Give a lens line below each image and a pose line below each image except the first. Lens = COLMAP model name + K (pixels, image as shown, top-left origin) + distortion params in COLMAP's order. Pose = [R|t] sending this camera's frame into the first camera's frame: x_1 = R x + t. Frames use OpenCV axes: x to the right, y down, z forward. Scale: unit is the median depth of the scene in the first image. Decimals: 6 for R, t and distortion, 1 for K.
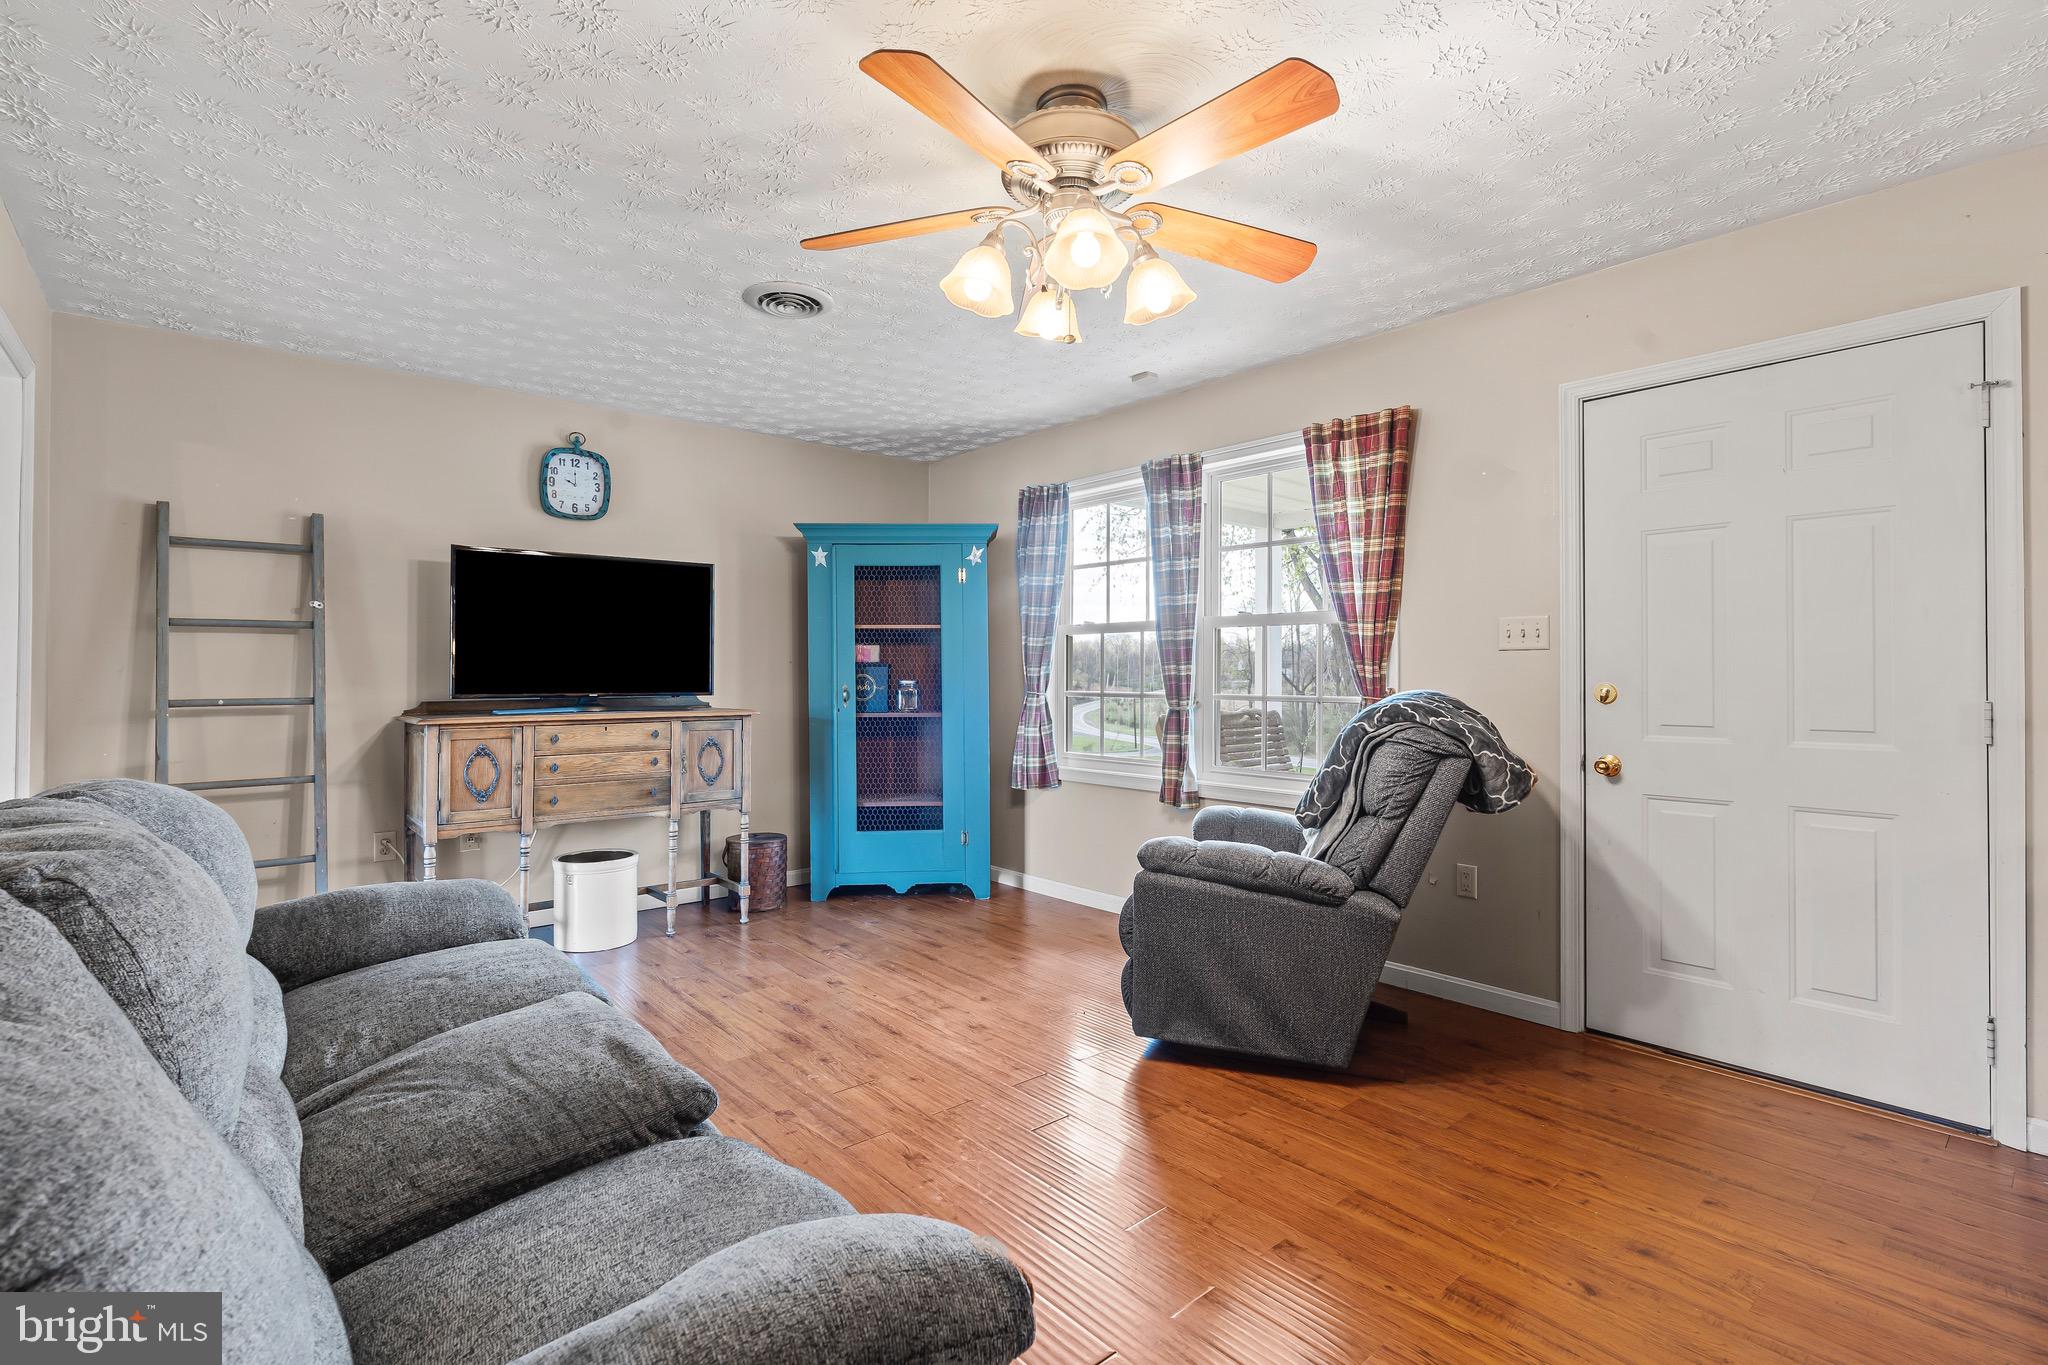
lens RADIAL K [[928.2, 0, 1024.0], [0, 928.2, 682.5], [0, 0, 1]] dist [-0.003924, 0.002152]
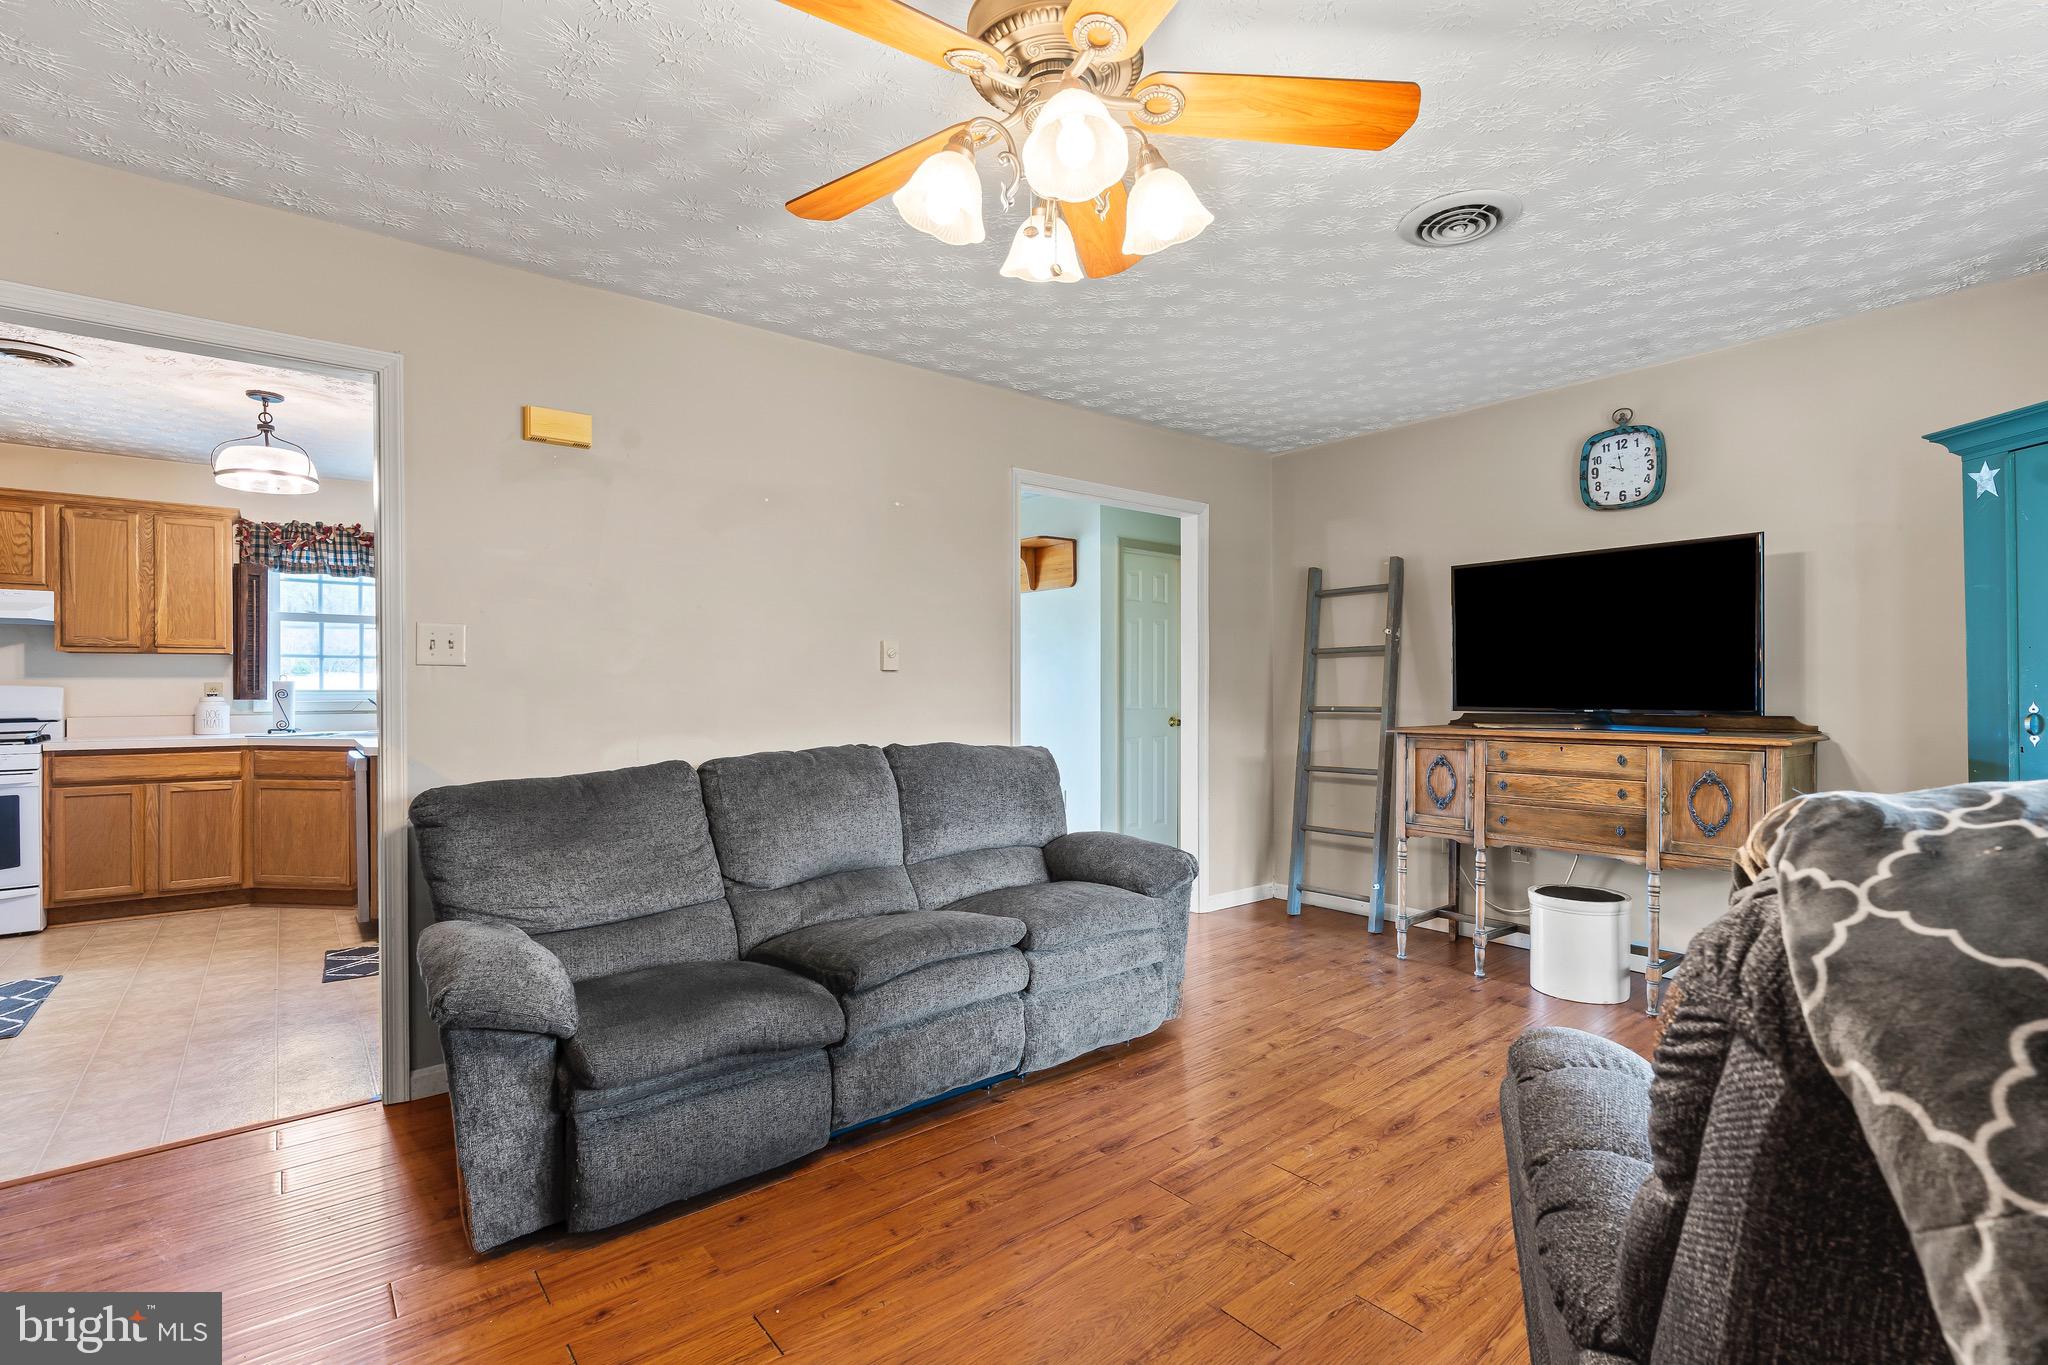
lens RADIAL K [[928.2, 0, 1024.0], [0, 928.2, 682.5], [0, 0, 1]] dist [-0.003924, 0.002152]
pose [[-0.036348, -0.011138, -0.999277, 0.461268], [-0.006785, 0.999918, -0.010898, 0.000376], [0.999316, 0.006384, -0.036420, 0.538309]]
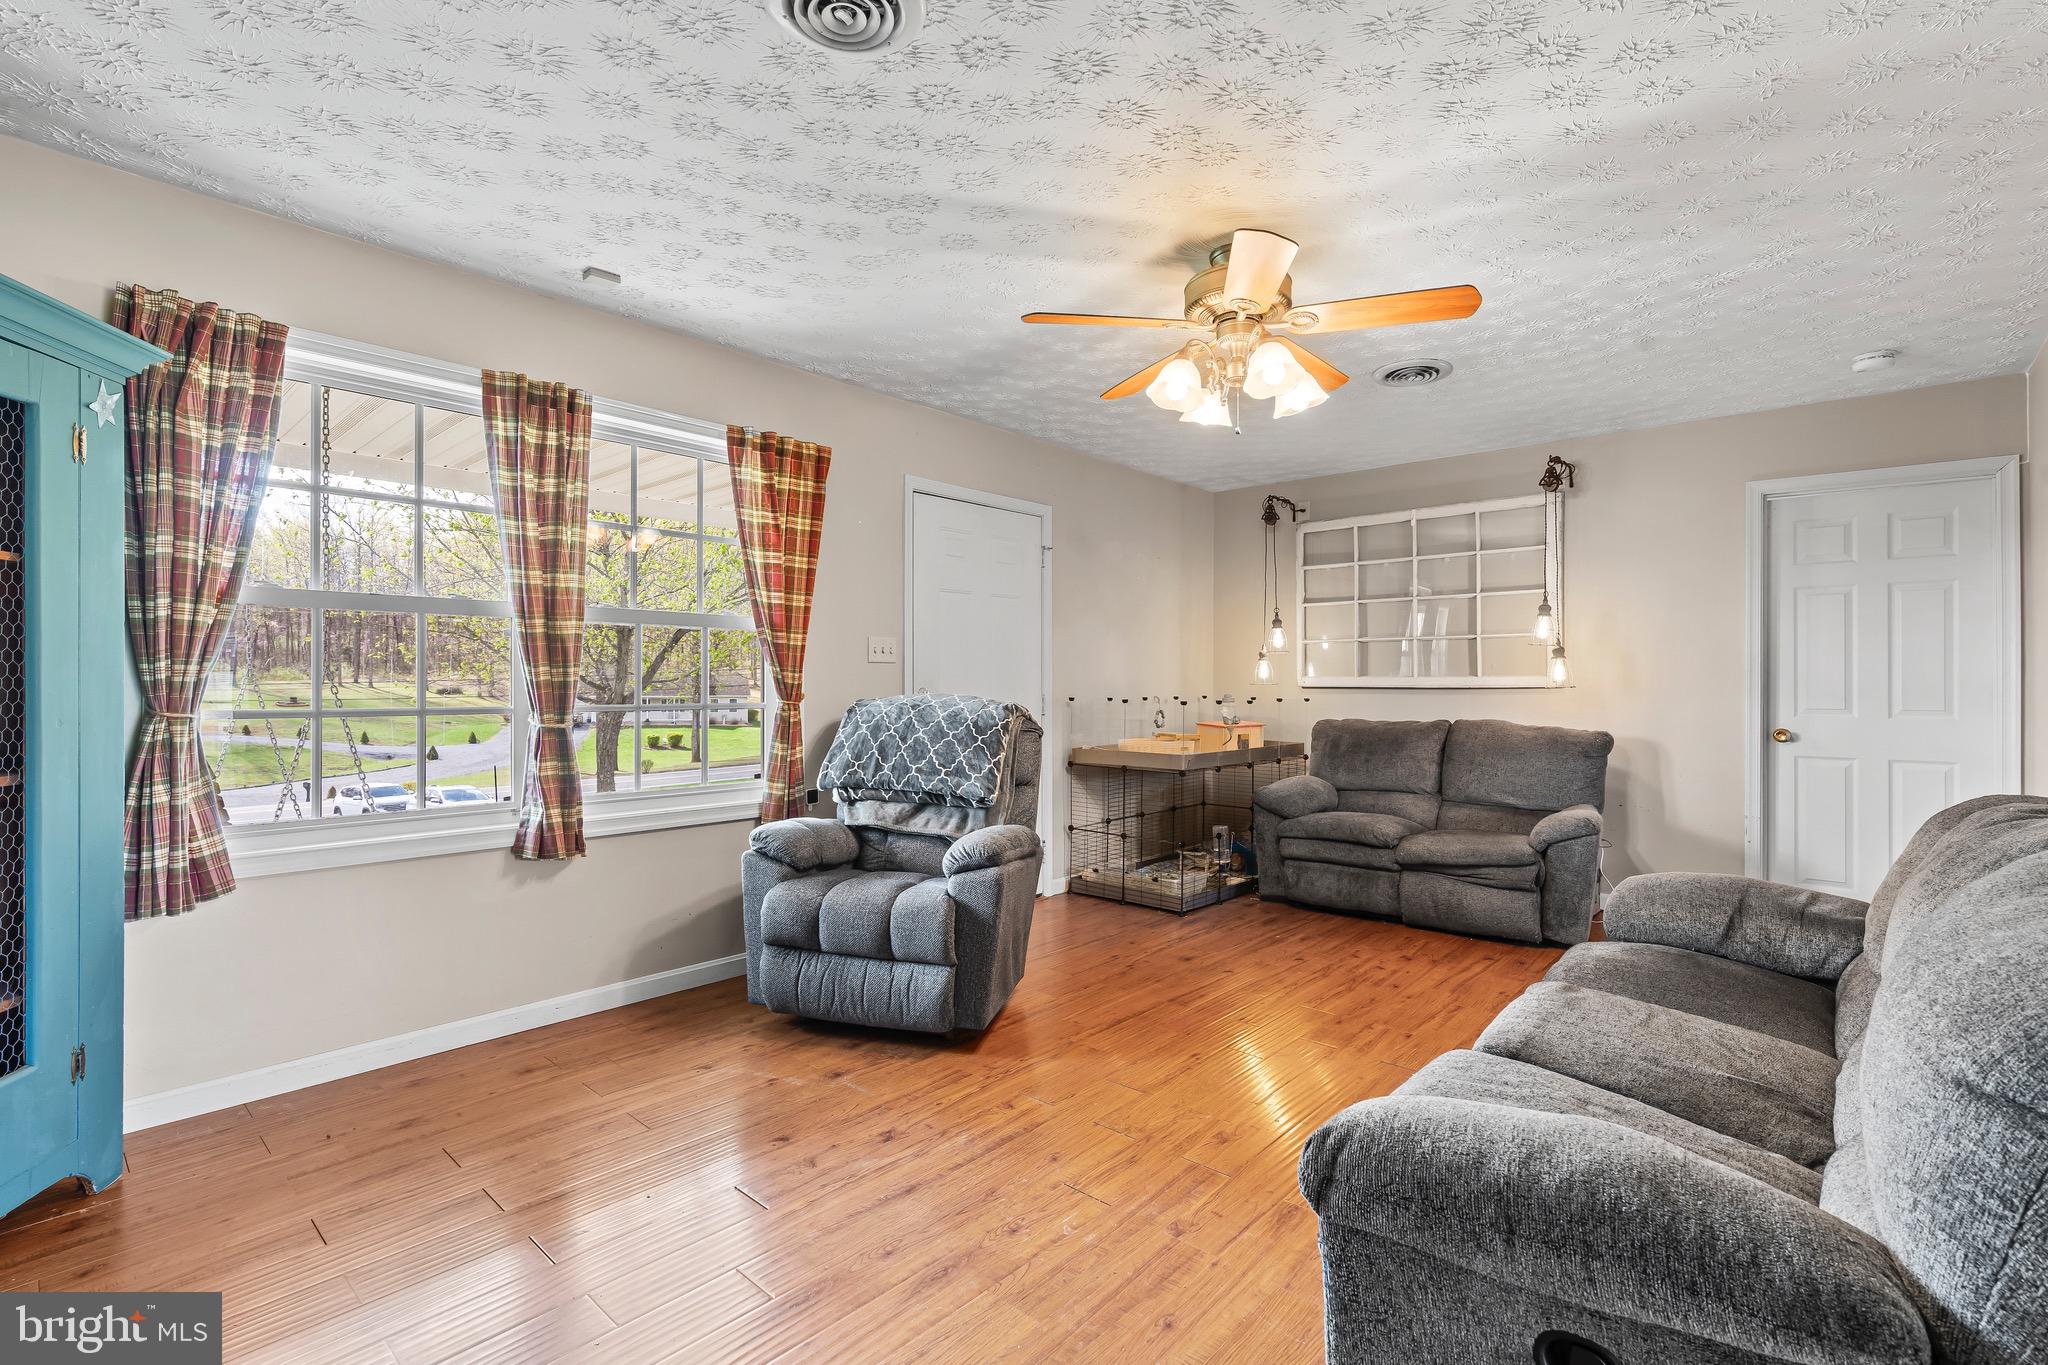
lens RADIAL K [[928.2, 0, 1024.0], [0, 928.2, 682.5], [0, 0, 1]] dist [-0.003924, 0.002152]
pose [[-0.112793, -0.002426, 0.993616, -0.673844], [0.002222, 0.999994, 0.002694, -0.008506], [-0.993616, 0.002511, -0.112787, 0.786978]]
